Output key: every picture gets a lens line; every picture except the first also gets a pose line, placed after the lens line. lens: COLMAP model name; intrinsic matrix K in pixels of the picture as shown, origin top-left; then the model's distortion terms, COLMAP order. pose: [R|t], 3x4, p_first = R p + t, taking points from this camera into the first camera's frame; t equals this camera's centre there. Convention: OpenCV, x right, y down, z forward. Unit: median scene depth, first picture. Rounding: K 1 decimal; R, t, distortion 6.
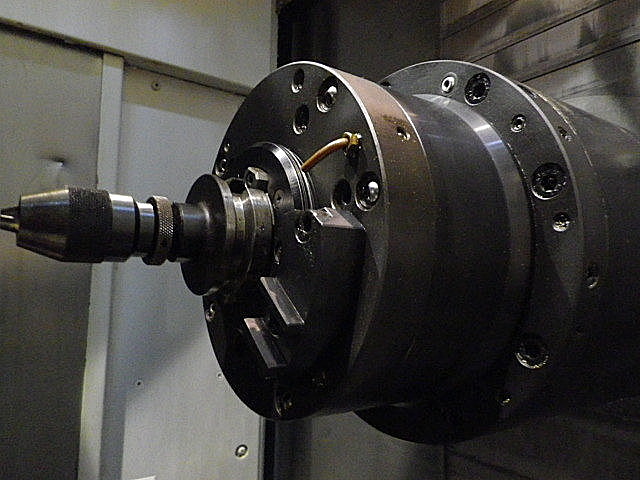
lens RADIAL K [[479.7, 0, 319.2], [0, 479.7, 240.7], [0, 0, 1]] dist [0.004966, 0.009943]
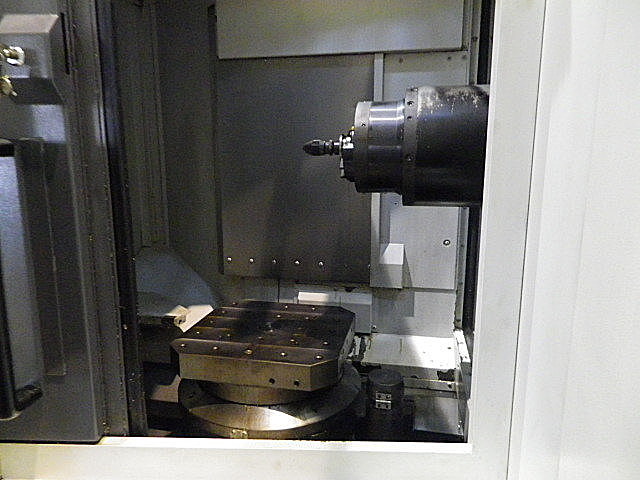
lens RADIAL K [[479.7, 0, 319.2], [0, 479.7, 240.7], [0, 0, 1]] dist [0.004966, 0.009943]
pose [[0.679240, 0.116160, -0.724665, 2.833792], [0.076515, 0.970806, 0.227333, -0.200324], [0.729917, -0.209861, 0.650523, -2.102708]]
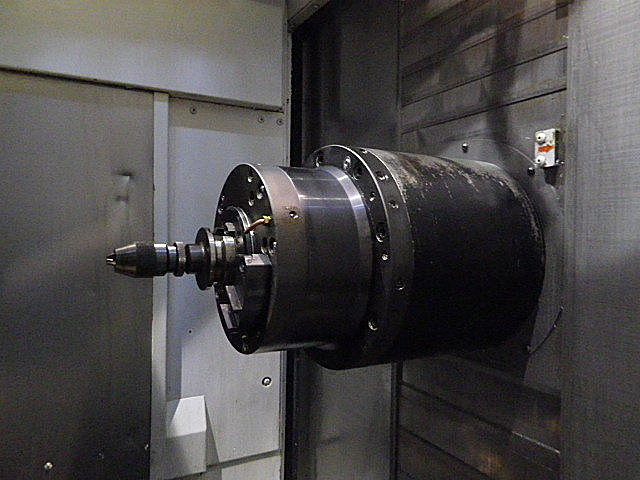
lens RADIAL K [[479.7, 0, 319.2], [0, 479.7, 240.7], [0, 0, 1]] dist [0.004966, 0.009943]
pose [[0.992829, -0.002247, -0.119519, 0.449472], [0.014343, 0.994840, 0.100442, -0.272128], [0.118676, -0.101436, 0.987738, -0.834946]]
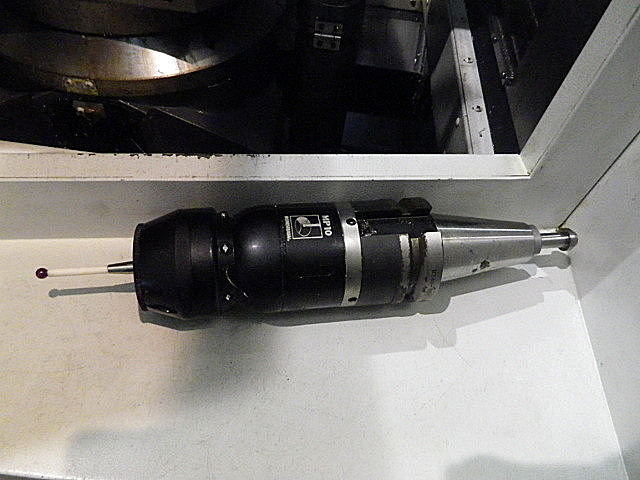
lens RADIAL K [[479.7, 0, 319.2], [0, 479.7, 240.7], [0, 0, 1]] dist [0.004966, 0.009943]
pose [[0.762737, 0.554703, -0.332471, 1.722658], [-0.022188, 0.536240, 0.843774, 0.647470], [0.646328, -0.636201, 0.421318, -0.996653]]
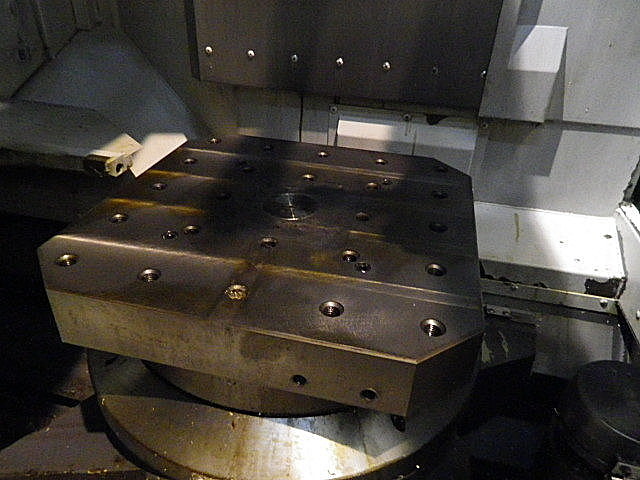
lens RADIAL K [[479.7, 0, 319.2], [0, 479.7, 240.7], [0, 0, 1]] dist [0.004966, 0.009943]
pose [[0.657425, 0.400798, -0.638086, 0.485815], [0.041462, 0.826283, 0.561727, 0.693045], [0.752378, -0.395750, 0.526601, -0.507902]]
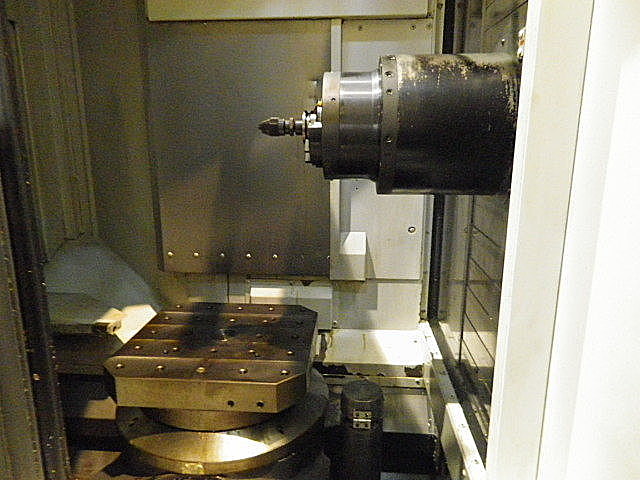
lens RADIAL K [[479.7, 0, 319.2], [0, 479.7, 240.7], [0, 0, 1]] dist [0.004966, 0.009943]
pose [[0.768187, 0.127439, -0.627414, 2.244884], [0.069514, 0.957593, 0.279614, -0.199574], [0.636441, -0.258409, 0.726751, -1.794258]]
